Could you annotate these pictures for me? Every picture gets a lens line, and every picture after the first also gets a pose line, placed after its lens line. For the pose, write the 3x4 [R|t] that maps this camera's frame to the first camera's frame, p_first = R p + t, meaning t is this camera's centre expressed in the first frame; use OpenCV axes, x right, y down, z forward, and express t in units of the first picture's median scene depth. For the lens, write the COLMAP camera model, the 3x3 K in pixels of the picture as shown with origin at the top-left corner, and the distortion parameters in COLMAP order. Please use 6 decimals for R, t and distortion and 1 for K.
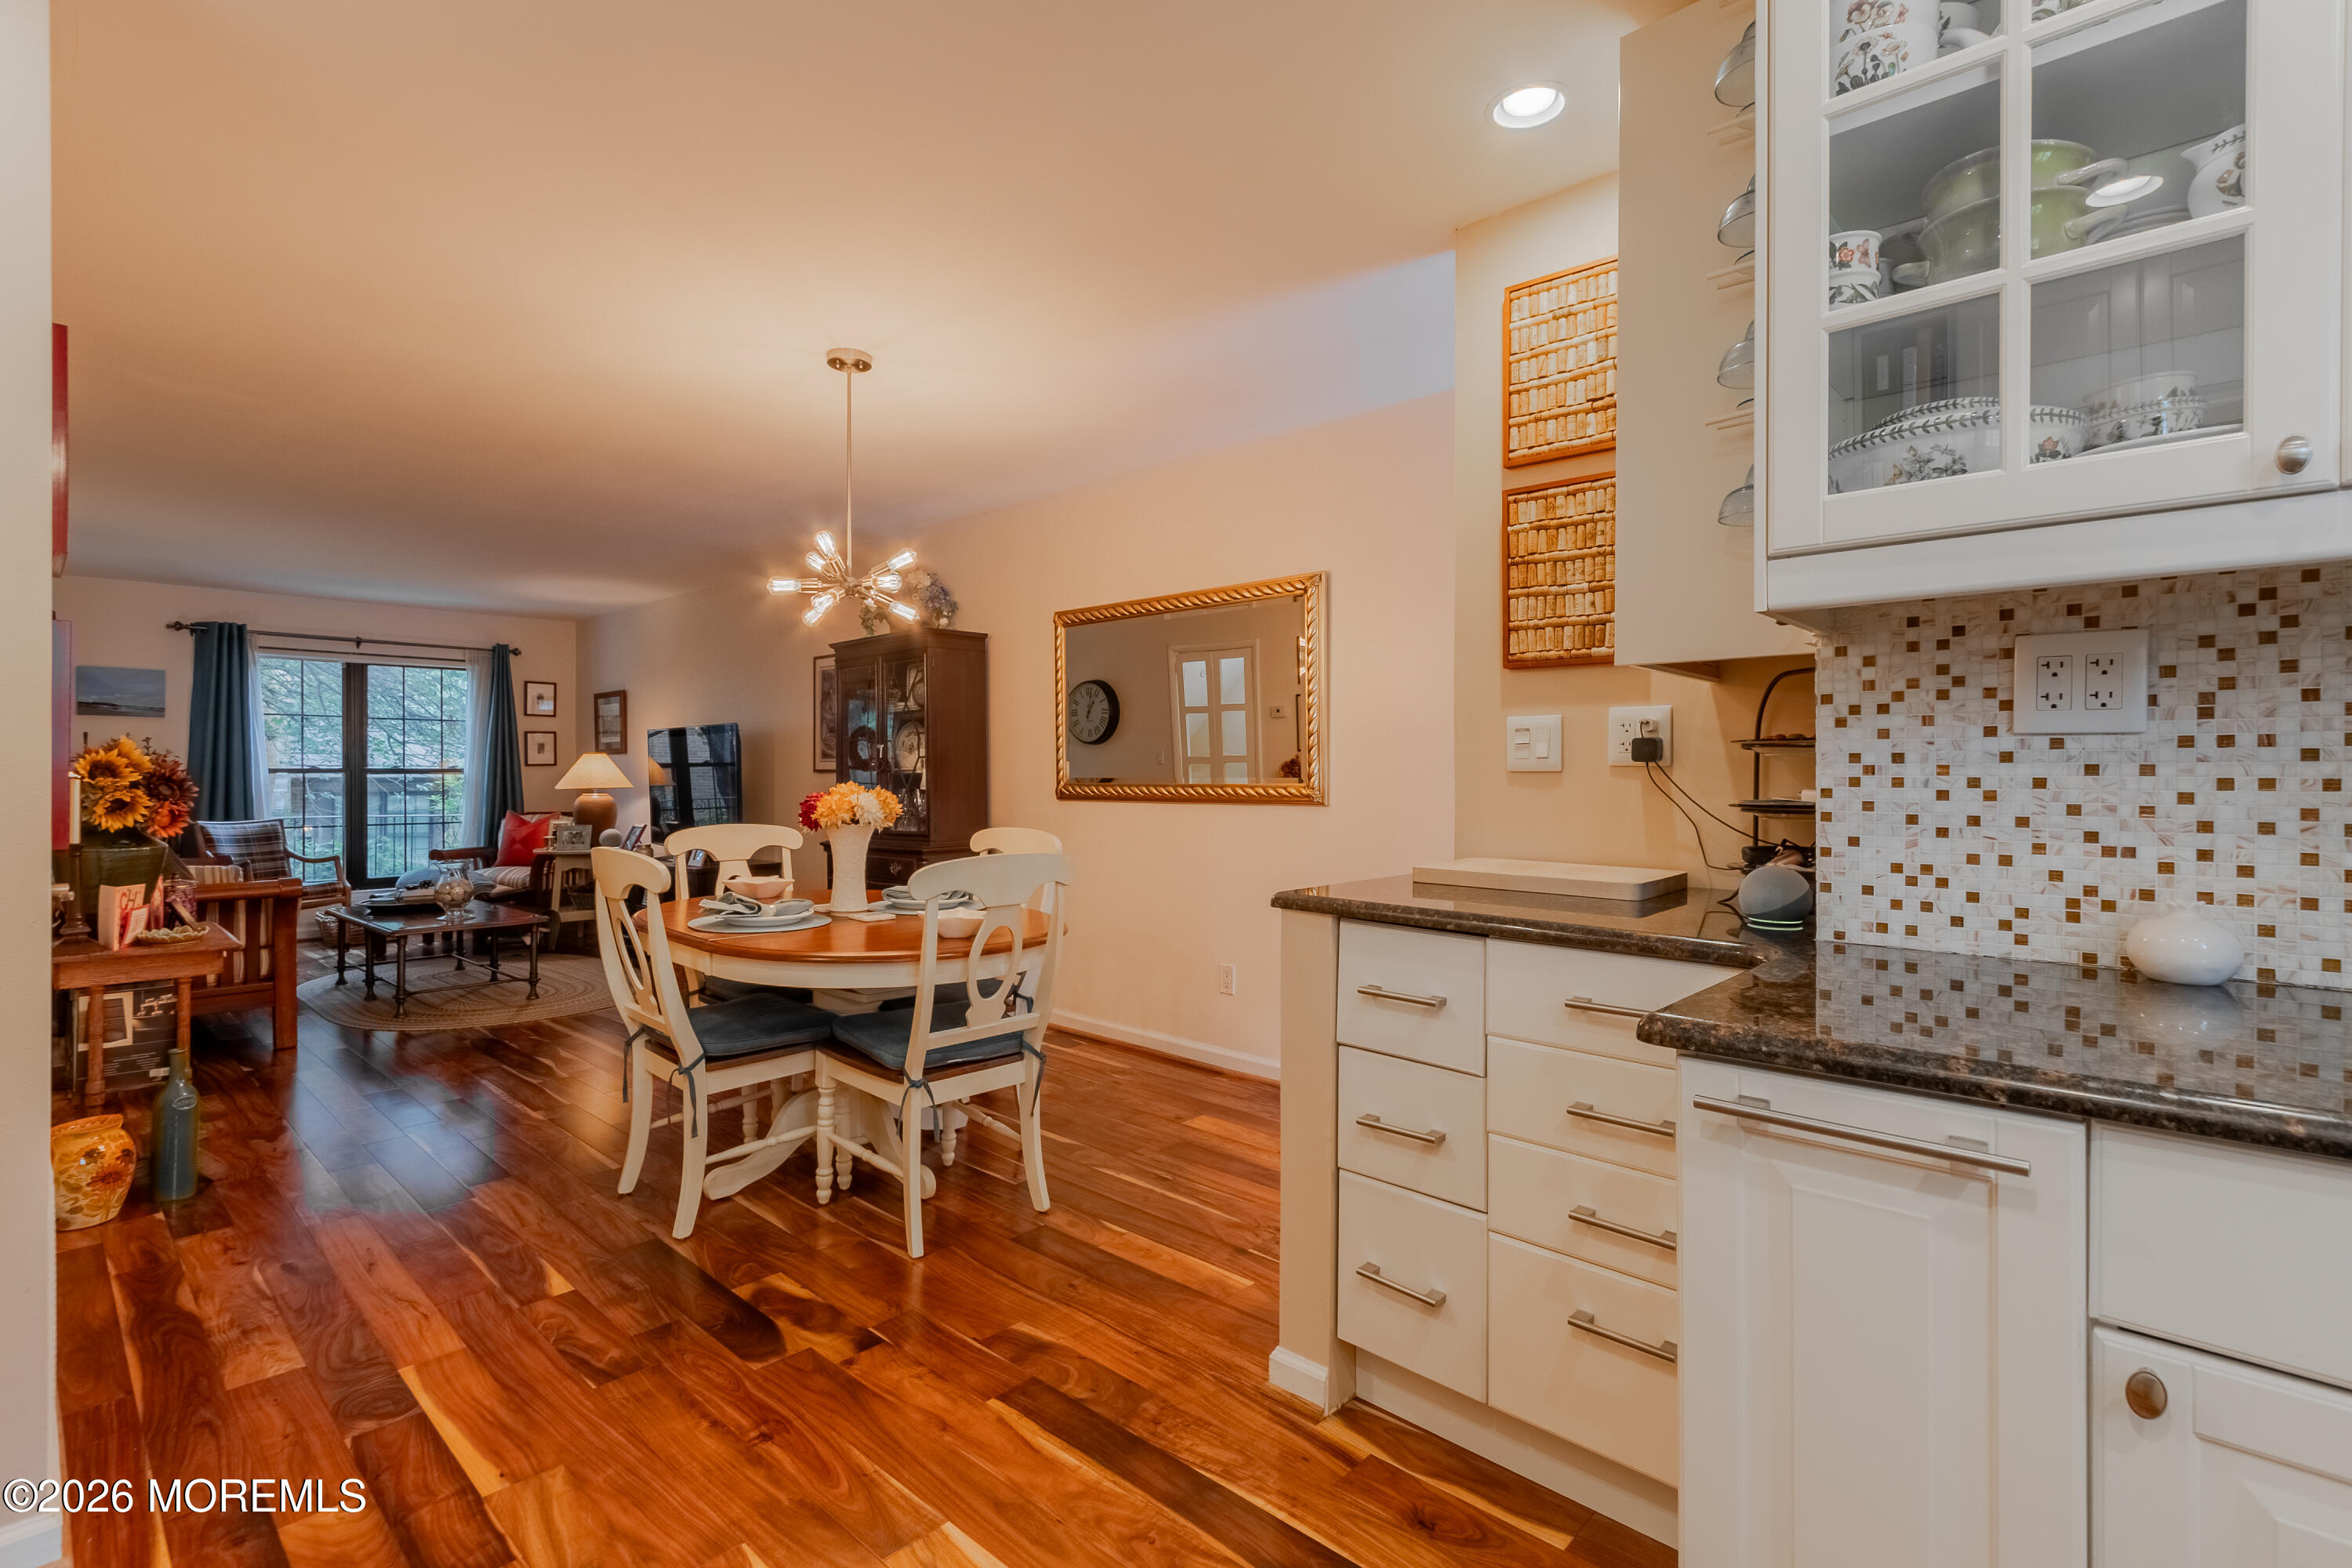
lens RADIAL K [[1072.5, 0, 1157.7], [0, 1072.5, 784.6], [0, 0, 1]] dist [0.004370, -0.000294]
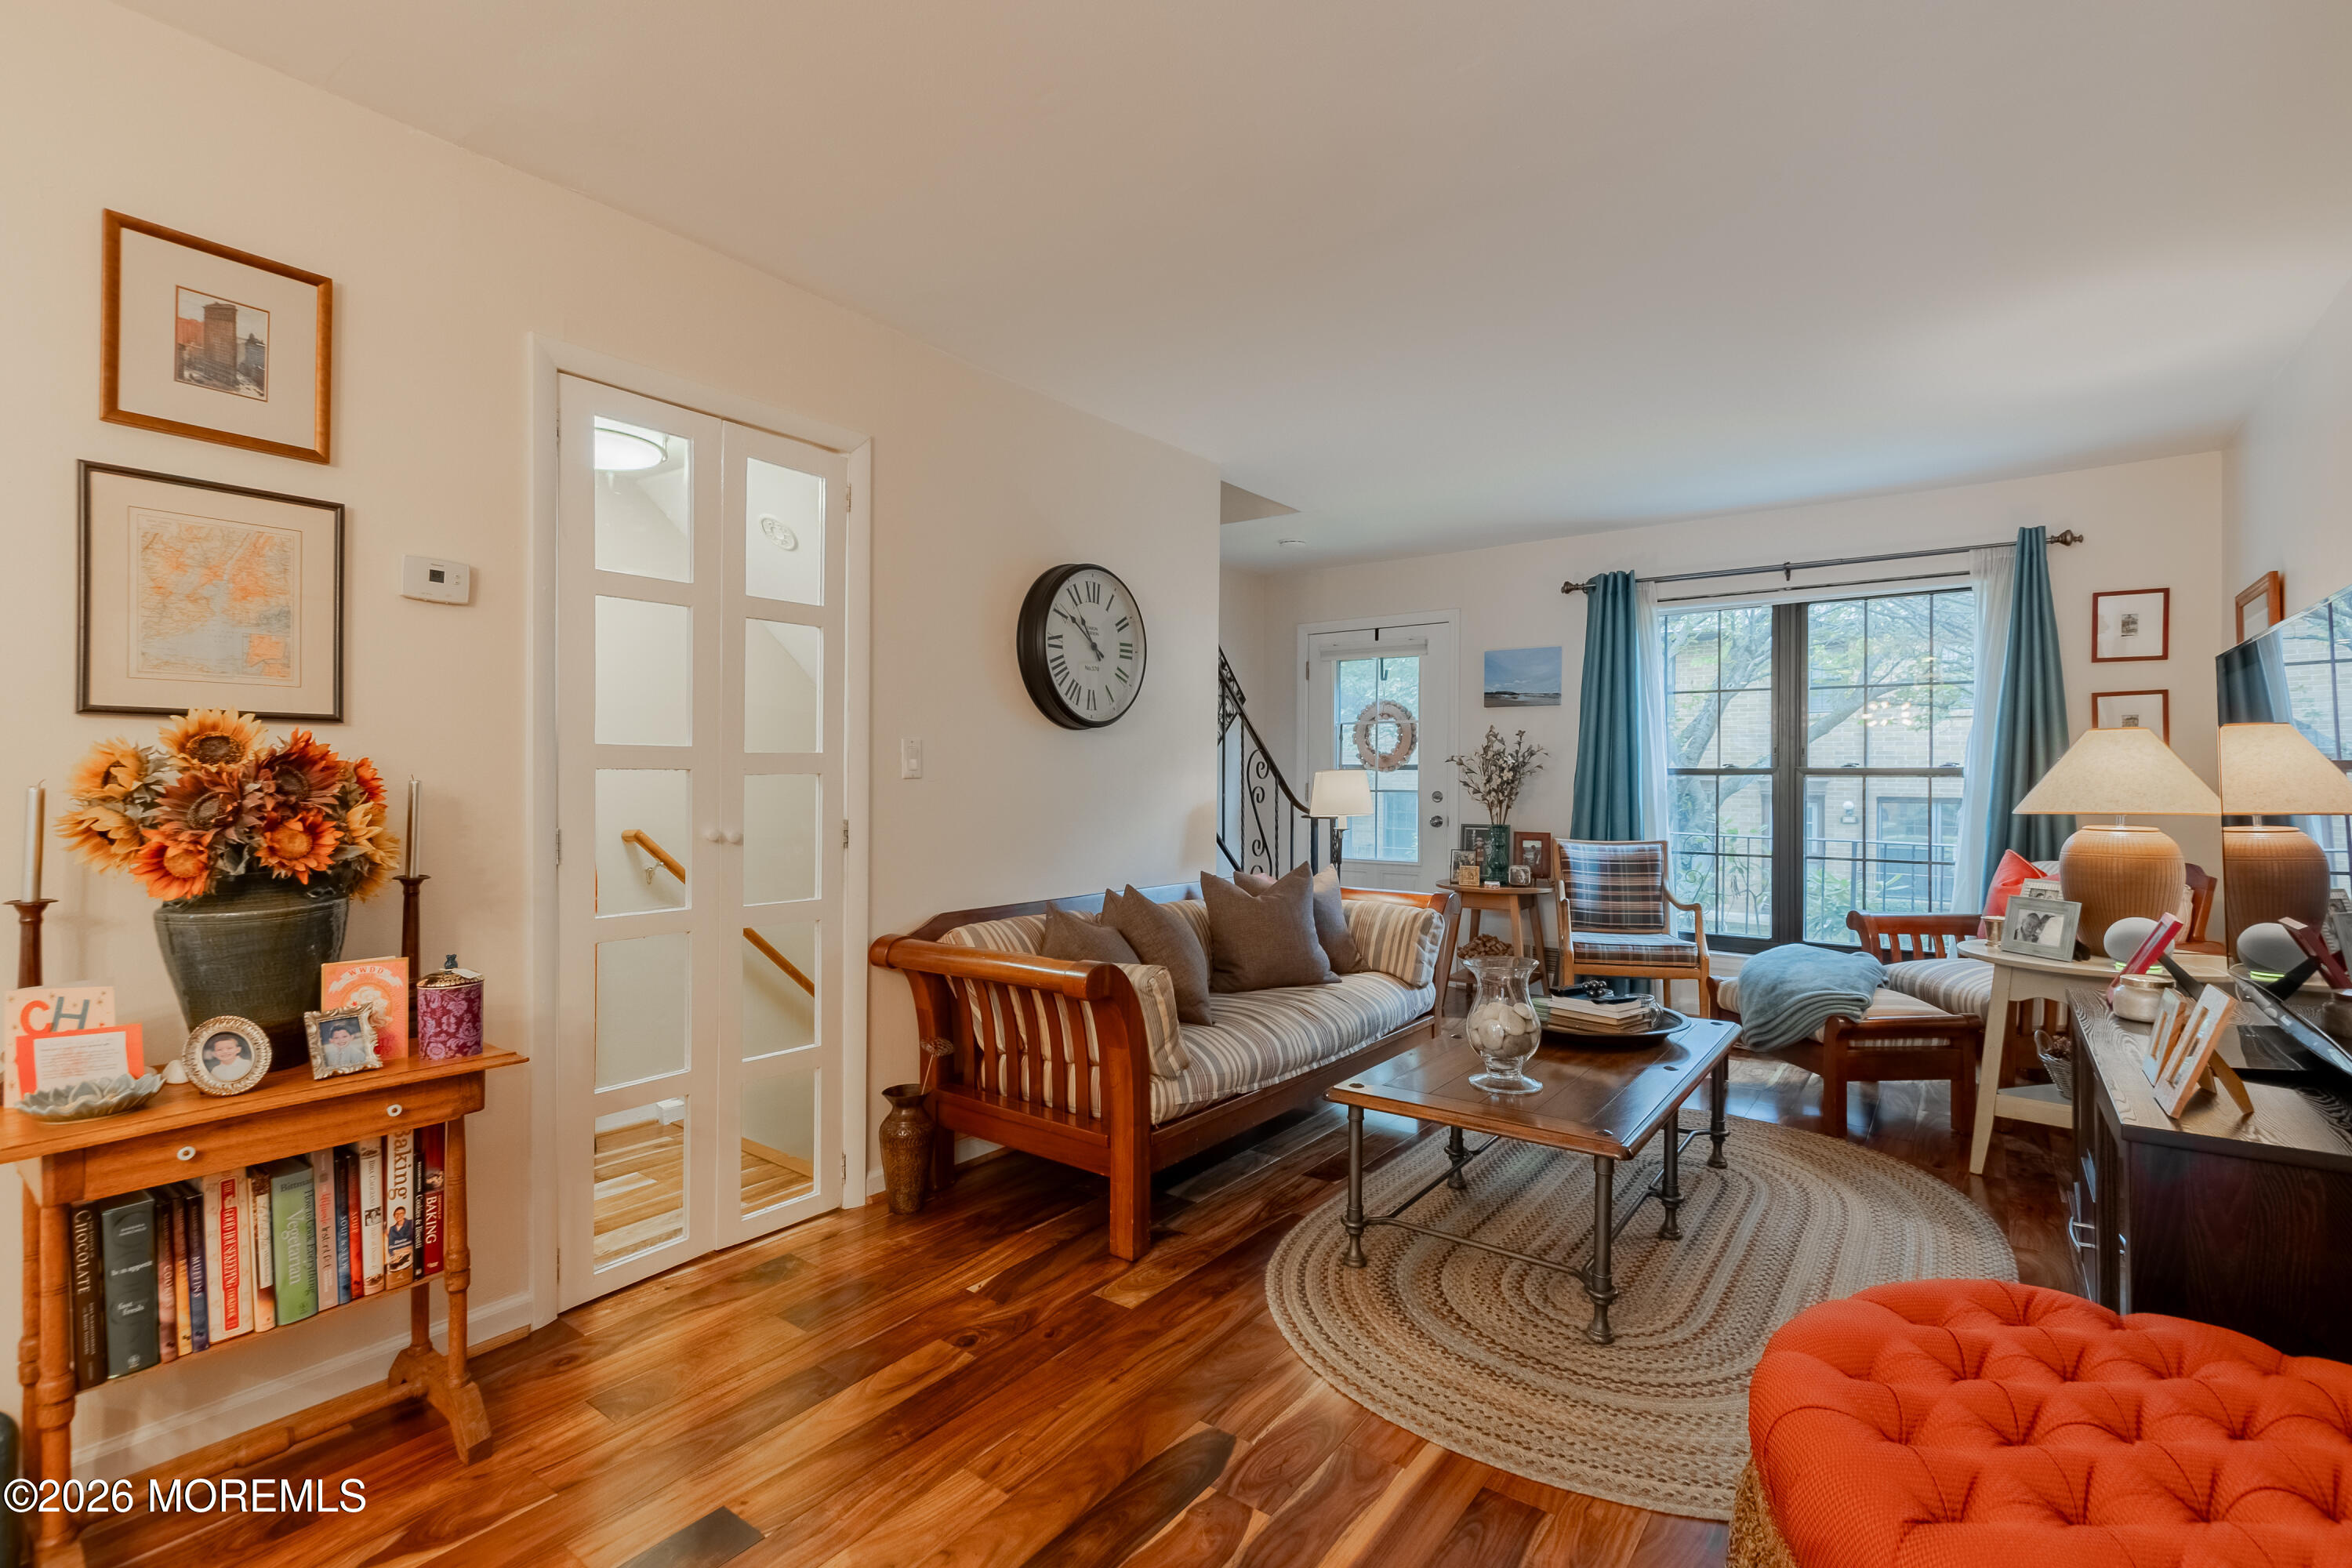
lens RADIAL K [[1078.3, 0, 1180.1], [0, 1078.3, 773.2], [0, 0, 1]] dist [0.000466, -0.000047]
pose [[0.121598, 0.000039, -0.992579, -0.153280], [-0.011756, 0.999930, -0.001401, -0.006958], [0.992510, 0.011839, 0.121590, 0.573047]]
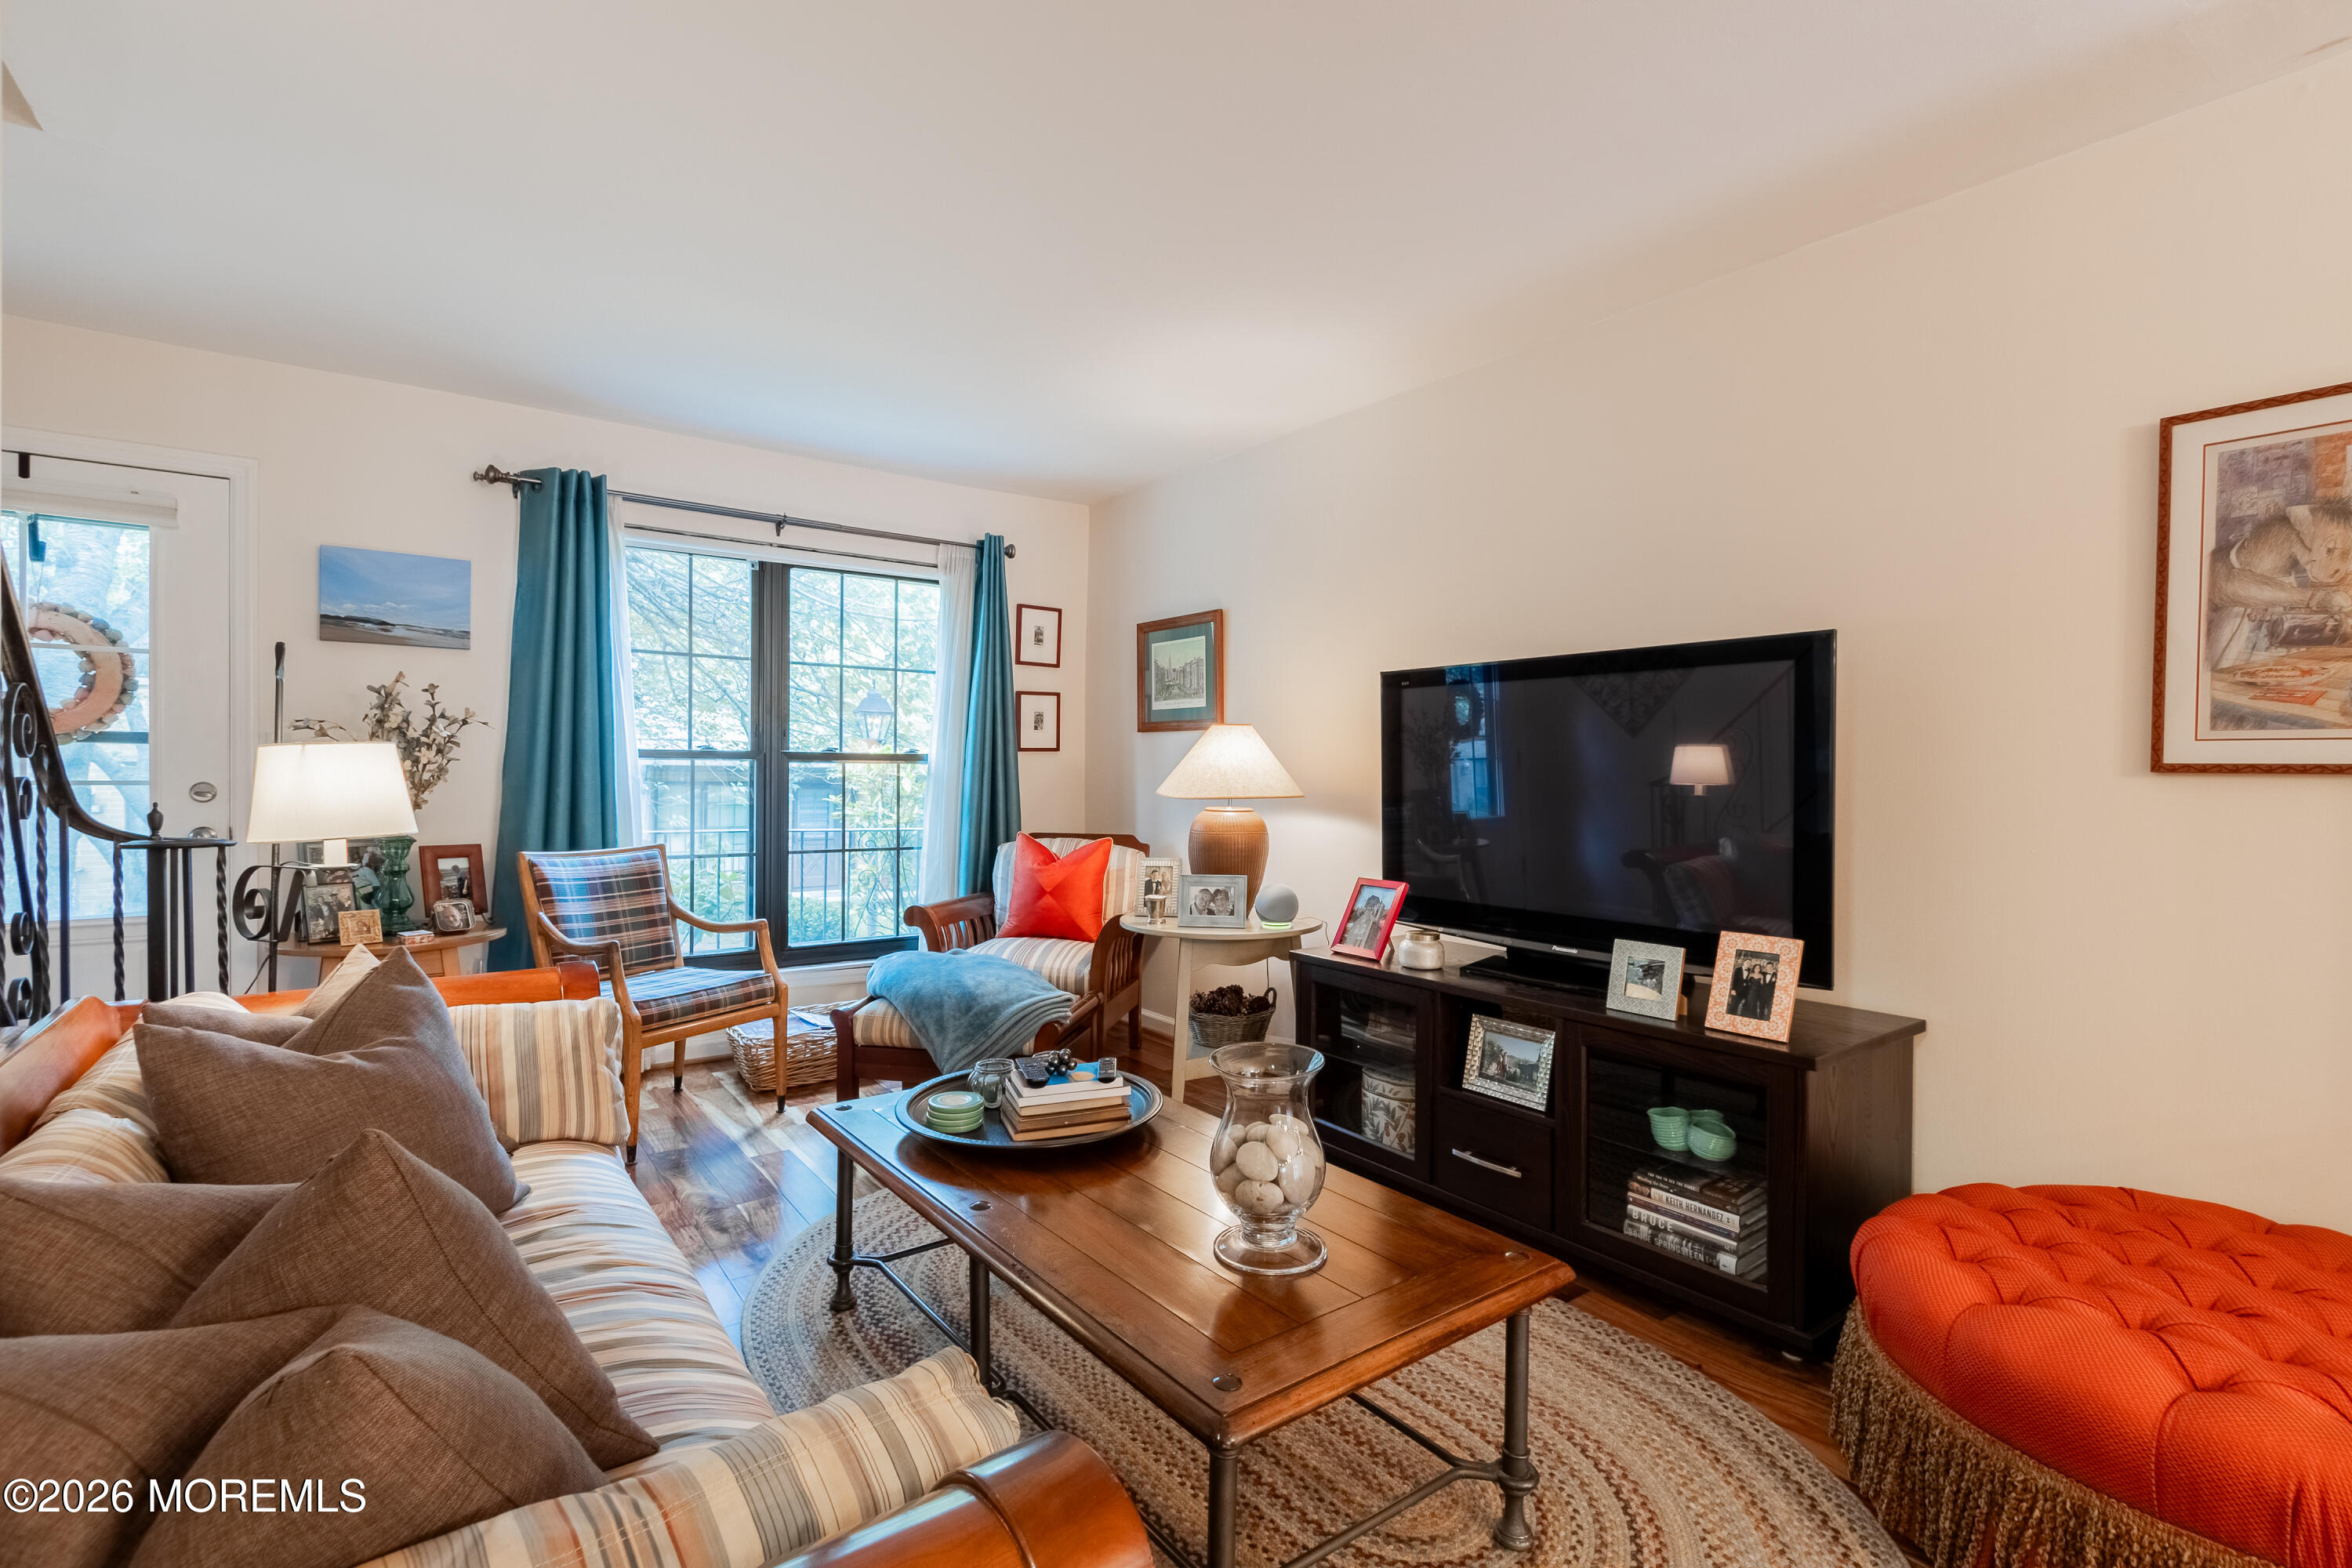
lens RADIAL K [[1056.9, 0, 1178.2], [0, 1056.9, 791.2], [0, 0, 1]] dist [0.002457, -0.000065]
pose [[0.983940, 0.016260, -0.177759, -0.448538], [-0.014195, 0.999816, 0.012883, -0.004710], [0.177936, -0.010153, 0.983990, 0.506195]]
